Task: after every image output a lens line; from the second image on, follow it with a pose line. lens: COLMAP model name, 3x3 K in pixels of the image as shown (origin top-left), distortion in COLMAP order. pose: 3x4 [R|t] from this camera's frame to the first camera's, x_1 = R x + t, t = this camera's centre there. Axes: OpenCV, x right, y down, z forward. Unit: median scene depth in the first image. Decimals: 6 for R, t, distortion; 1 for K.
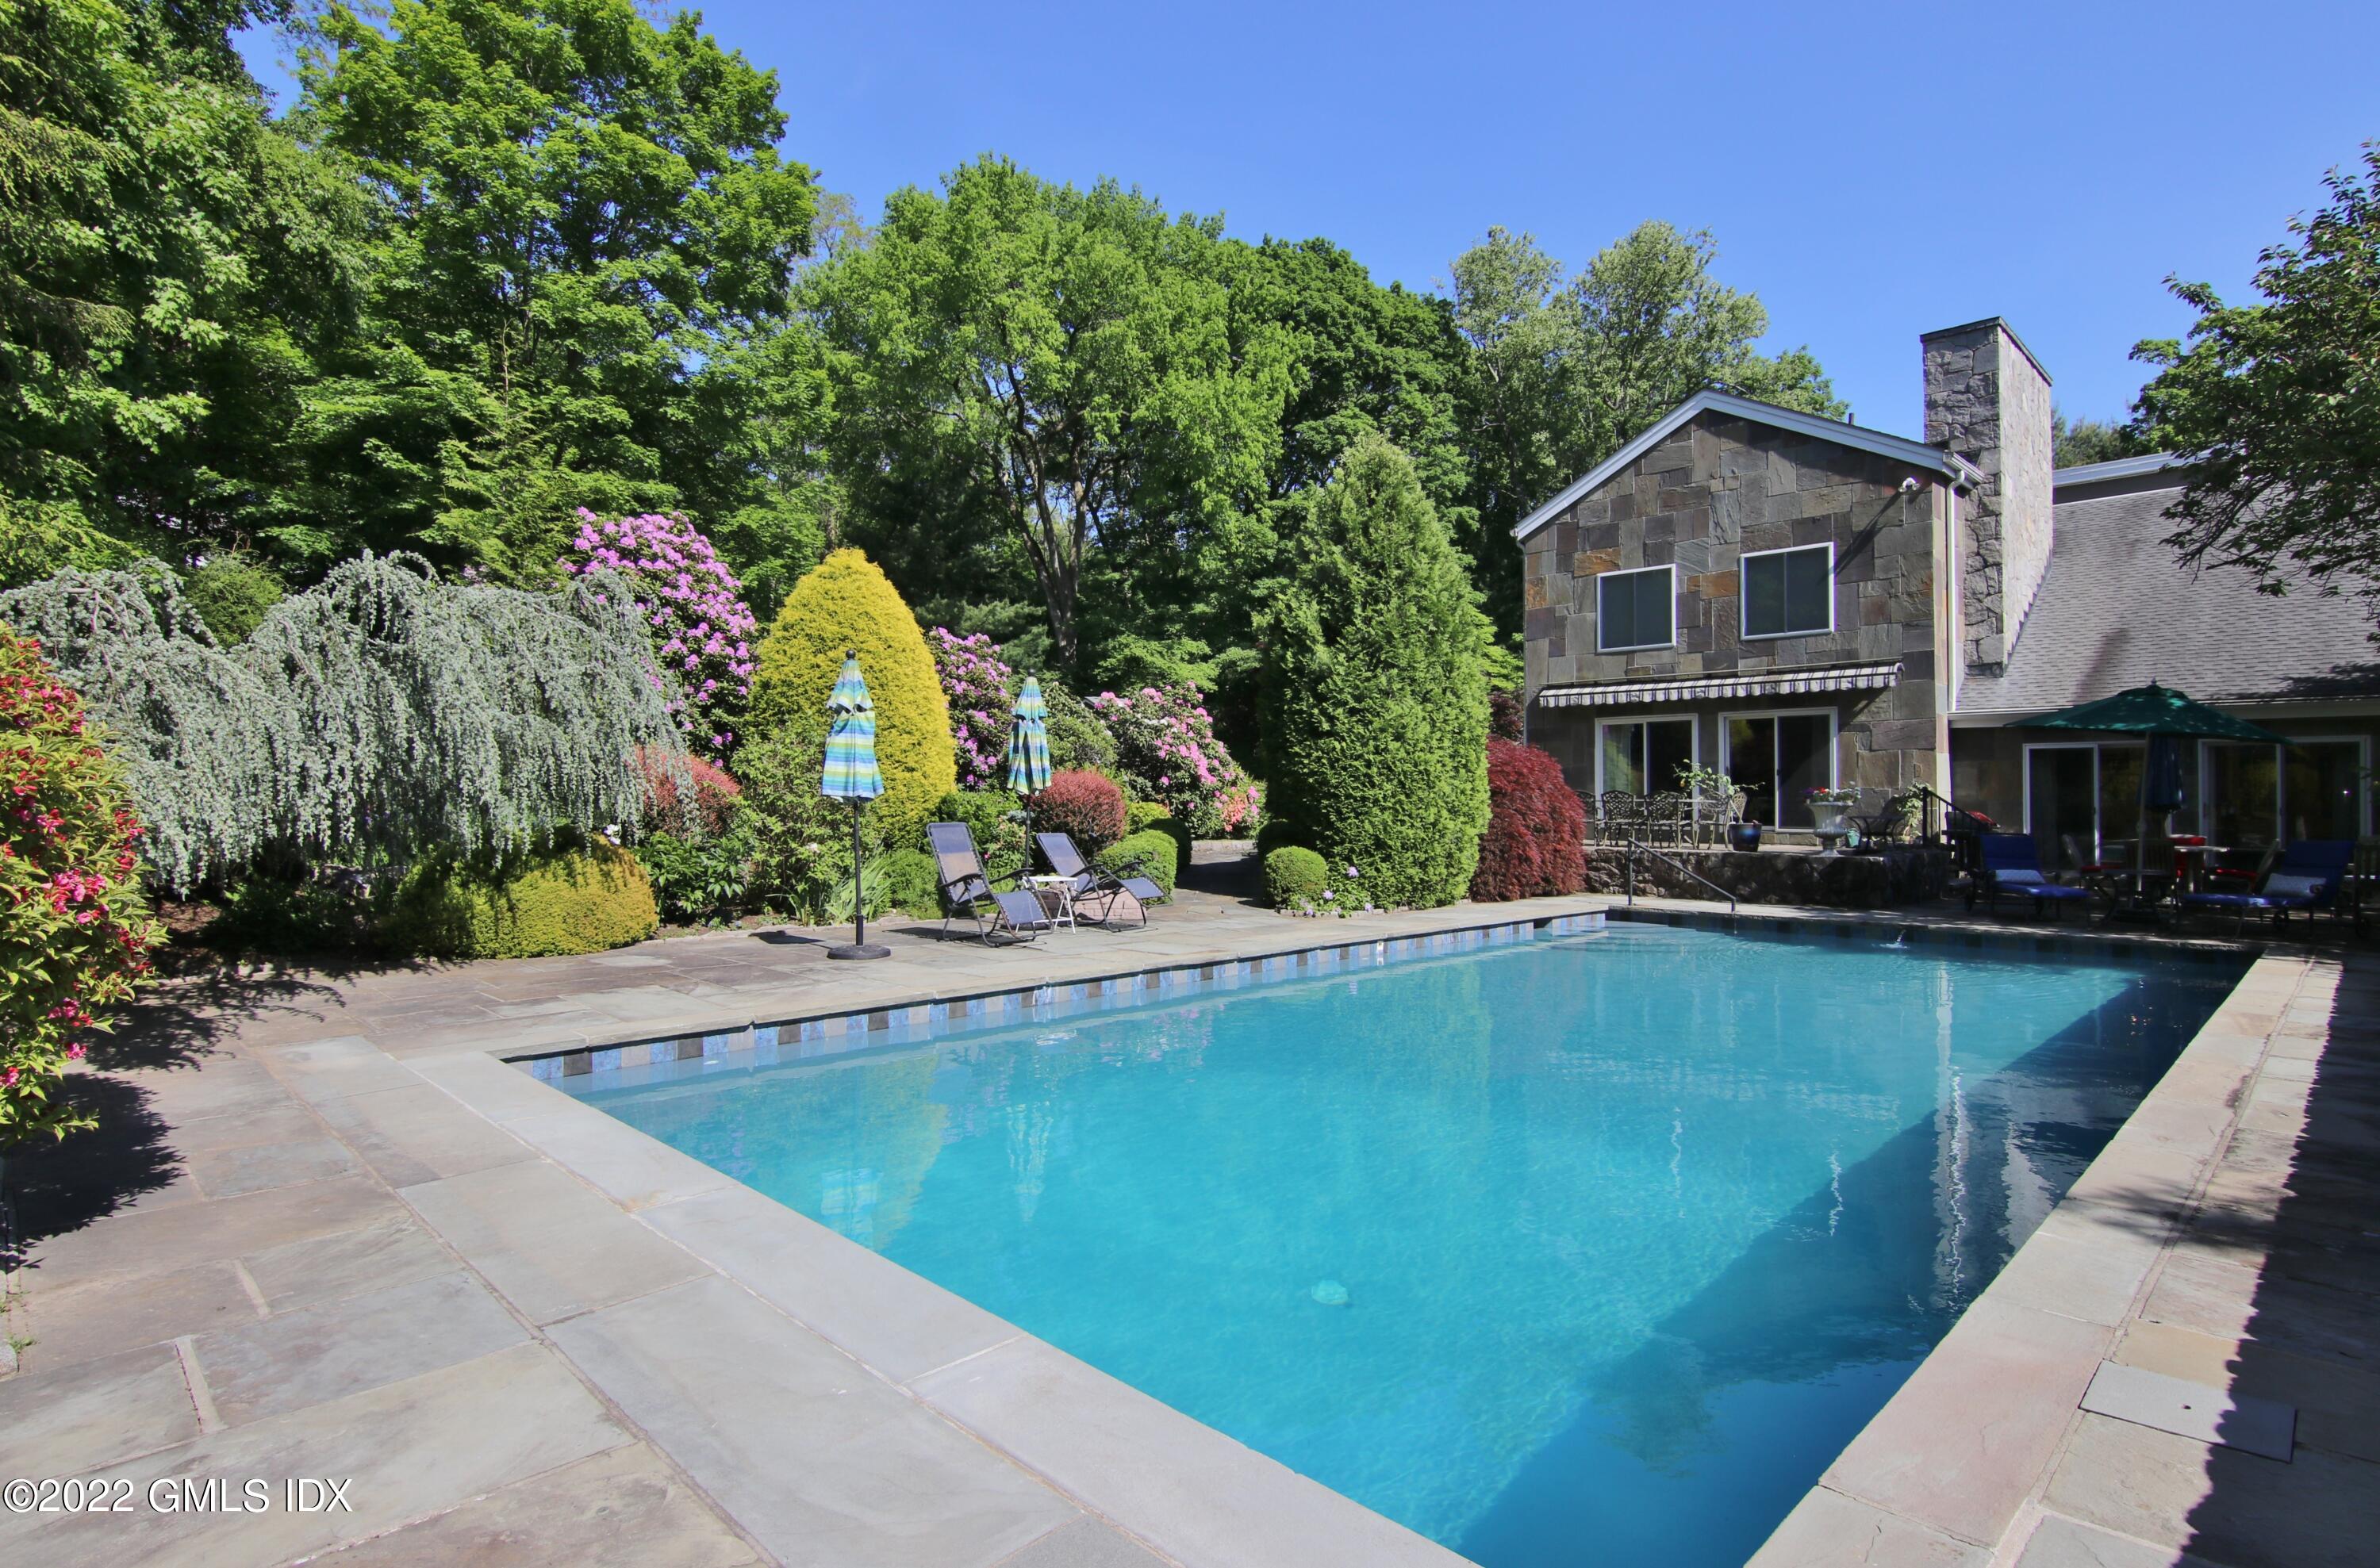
lens RADIAL K [[1223.1, 0, 1190.0], [0, 1223.1, 788.1], [0, 0, 1]] dist [-0.019089, -0.000152]
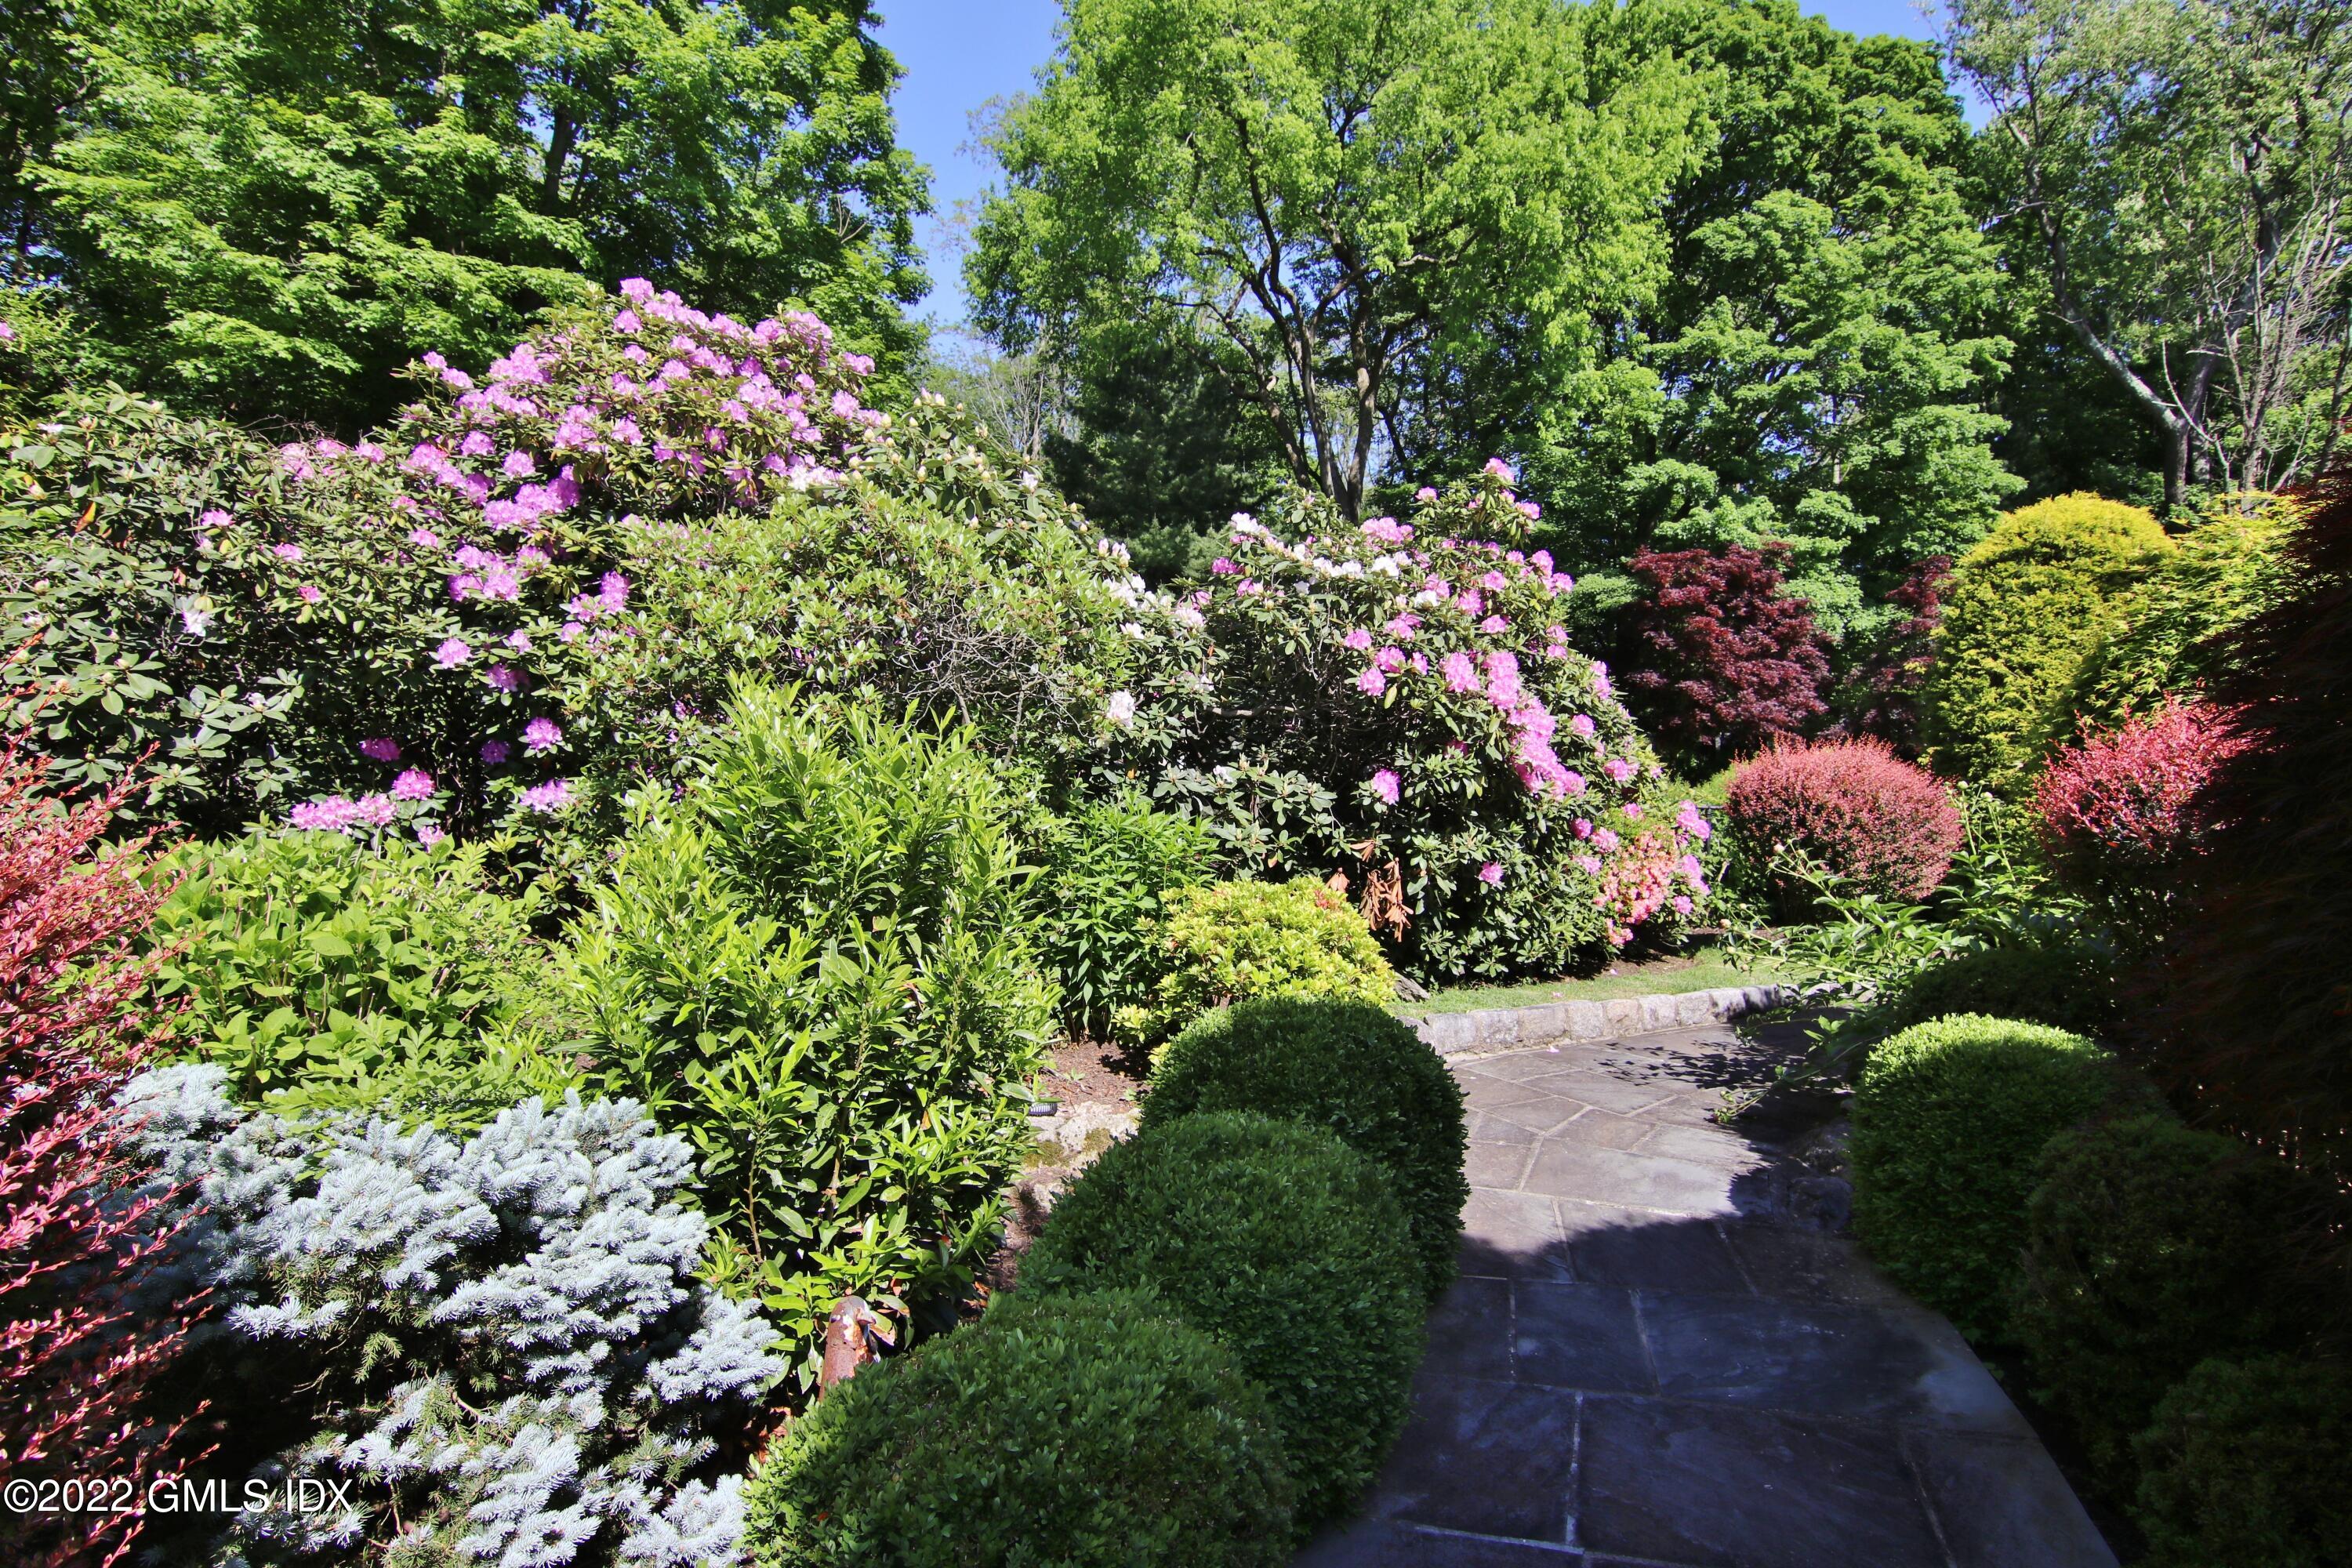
lens RADIAL K [[1208.9, 0, 1200.9], [0, 1208.9, 822.2], [0, 0, 1]] dist [-0.019089, -0.000152]
pose [[0.965482, 0.009142, -0.260309, 0.004409], [-0.002626, 0.999675, 0.025369, -0.002453], [0.260456, -0.023810, 0.965192, 0.368939]]
